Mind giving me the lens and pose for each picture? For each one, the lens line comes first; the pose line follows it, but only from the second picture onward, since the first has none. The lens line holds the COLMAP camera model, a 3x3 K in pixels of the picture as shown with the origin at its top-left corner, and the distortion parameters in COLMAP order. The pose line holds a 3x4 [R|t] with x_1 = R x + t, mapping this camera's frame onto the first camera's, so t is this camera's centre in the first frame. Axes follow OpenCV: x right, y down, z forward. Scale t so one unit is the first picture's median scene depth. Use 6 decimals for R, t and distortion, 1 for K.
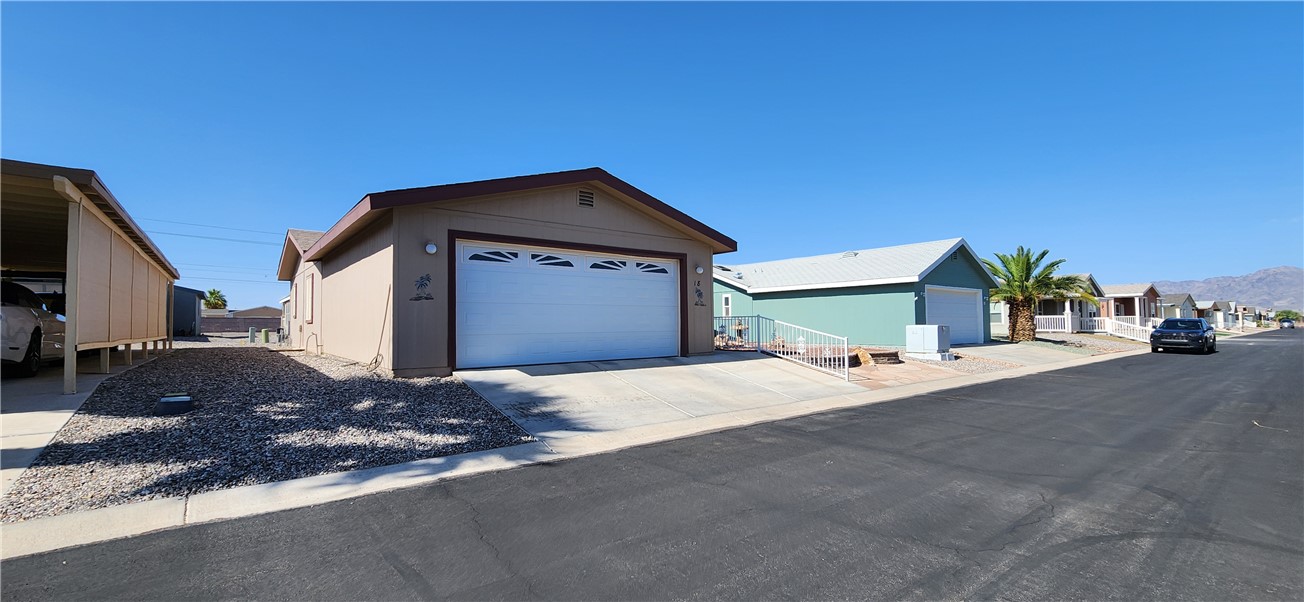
lens RADIAL K [[533.3, 0, 657.3], [0, 533.3, 304.3], [0, 0, 1]] dist [0.000419, -0.000780]
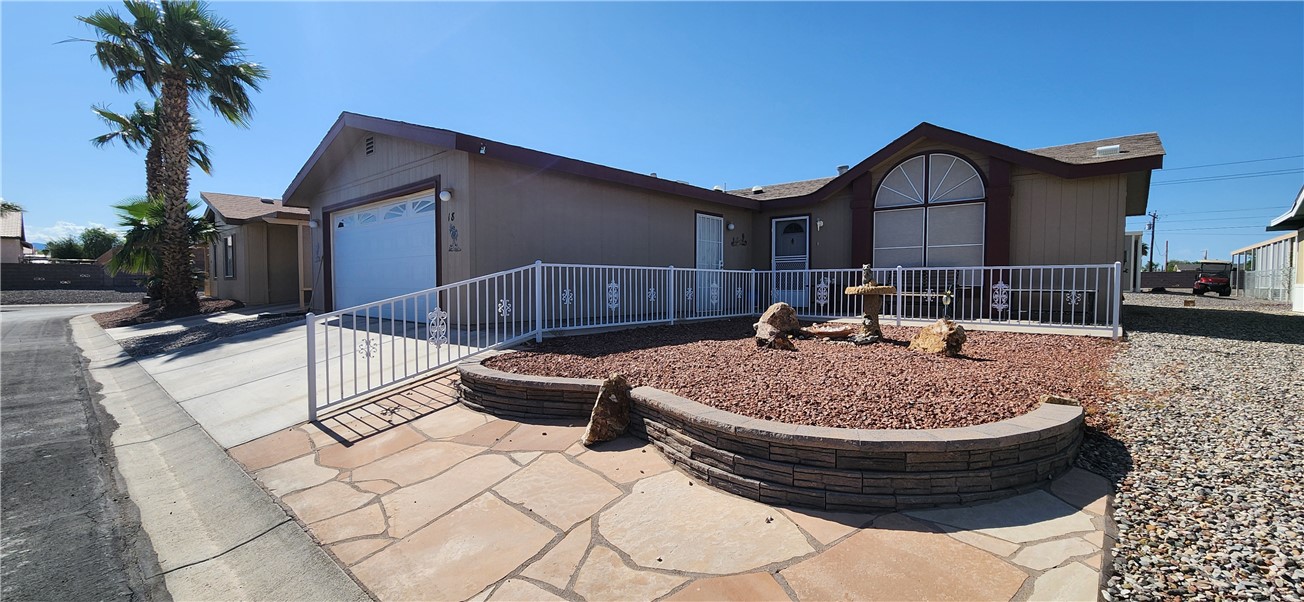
lens RADIAL K [[533.3, 0, 657.3], [0, 533.3, 304.3], [0, 0, 1]] dist [0.000419, -0.000780]
pose [[0.163629, 0.045556, -0.985469, 0.826453], [0.035356, 0.998021, 0.052007, 0.045717], [0.985888, -0.043352, 0.161695, 1.247679]]
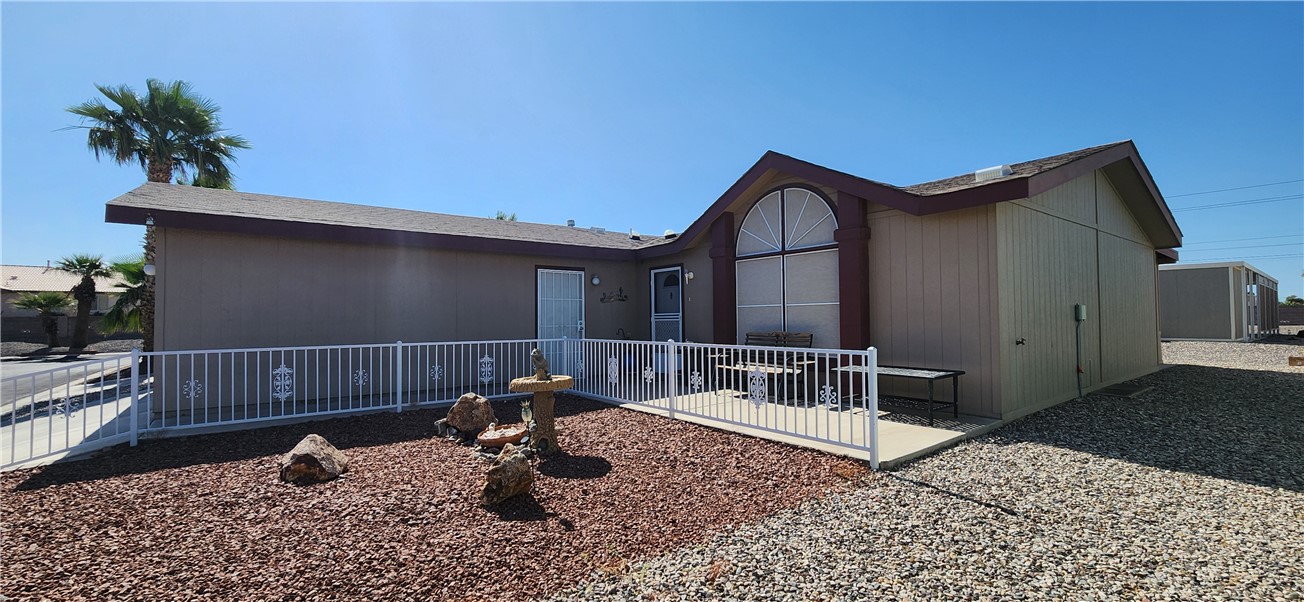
lens RADIAL K [[533.3, 0, 657.3], [0, 533.3, 304.3], [0, 0, 1]] dist [0.000419, -0.000780]
pose [[-0.022035, -0.020532, -0.999546, 0.714900], [0.049191, 0.998556, -0.021596, 0.016419], [0.998546, -0.049644, -0.020993, 1.713839]]
